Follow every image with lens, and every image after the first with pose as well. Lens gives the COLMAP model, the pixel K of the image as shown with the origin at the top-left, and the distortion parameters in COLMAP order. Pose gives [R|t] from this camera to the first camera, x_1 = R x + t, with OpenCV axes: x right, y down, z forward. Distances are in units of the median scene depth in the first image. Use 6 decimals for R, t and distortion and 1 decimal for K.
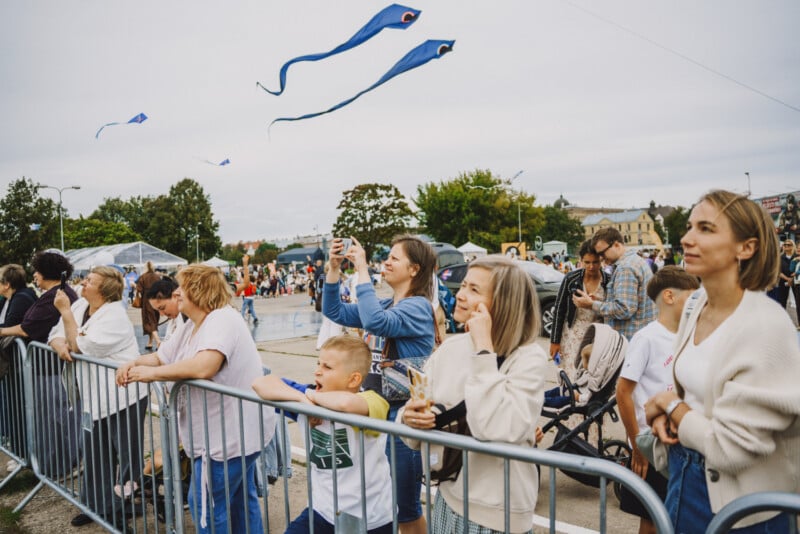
lens RADIAL K [[673.7, 0, 400.0], [0, 673.7, 267.0], [0, 0, 1]] dist [-0.227562, 0.250258]
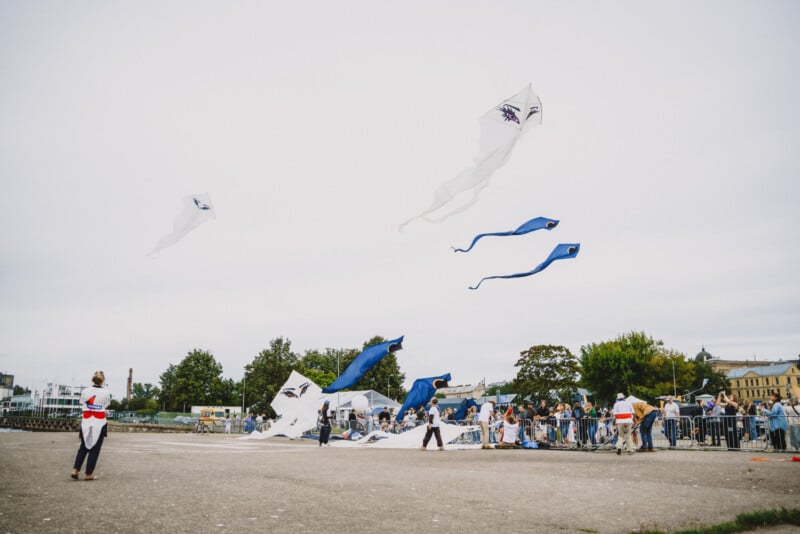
lens RADIAL K [[673.7, 0, 400.0], [0, 673.7, 267.0], [0, 0, 1]] dist [-0.227562, 0.250258]
pose [[0.981085, -0.009511, -0.193345, -0.062508], [-0.033527, 0.975350, -0.218102, 0.006406], [0.190654, 0.220459, 0.956582, -0.200220]]
